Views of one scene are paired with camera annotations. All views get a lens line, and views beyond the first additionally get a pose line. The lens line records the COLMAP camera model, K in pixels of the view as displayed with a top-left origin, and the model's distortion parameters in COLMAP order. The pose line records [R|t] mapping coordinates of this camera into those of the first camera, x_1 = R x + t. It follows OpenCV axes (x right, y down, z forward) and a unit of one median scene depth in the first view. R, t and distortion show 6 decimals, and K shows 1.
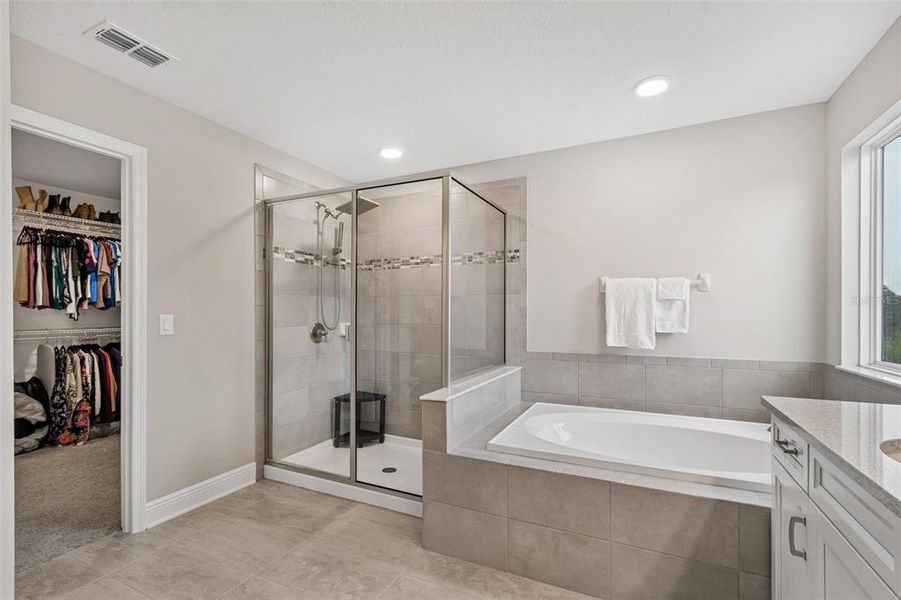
lens RADIAL K [[405.3, 0, 455.2], [0, 405.3, 314.1], [0, 0, 1]] dist [0.002520, -0.001394]
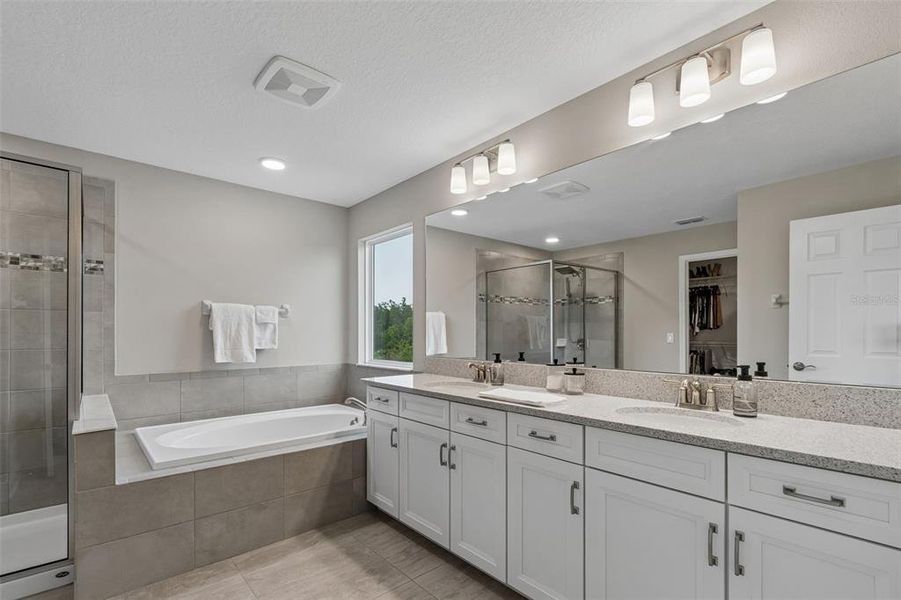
lens RADIAL K [[405.3, 0, 459.5], [0, 405.3, 333.8], [0, 0, 1]] dist [0.002520, -0.001394]
pose [[0.373468, 0.000703, 0.927643, -0.431201], [0.001762, 0.999997, -0.001467, 0.001517], [-0.927641, 0.002182, 0.373466, -0.052987]]
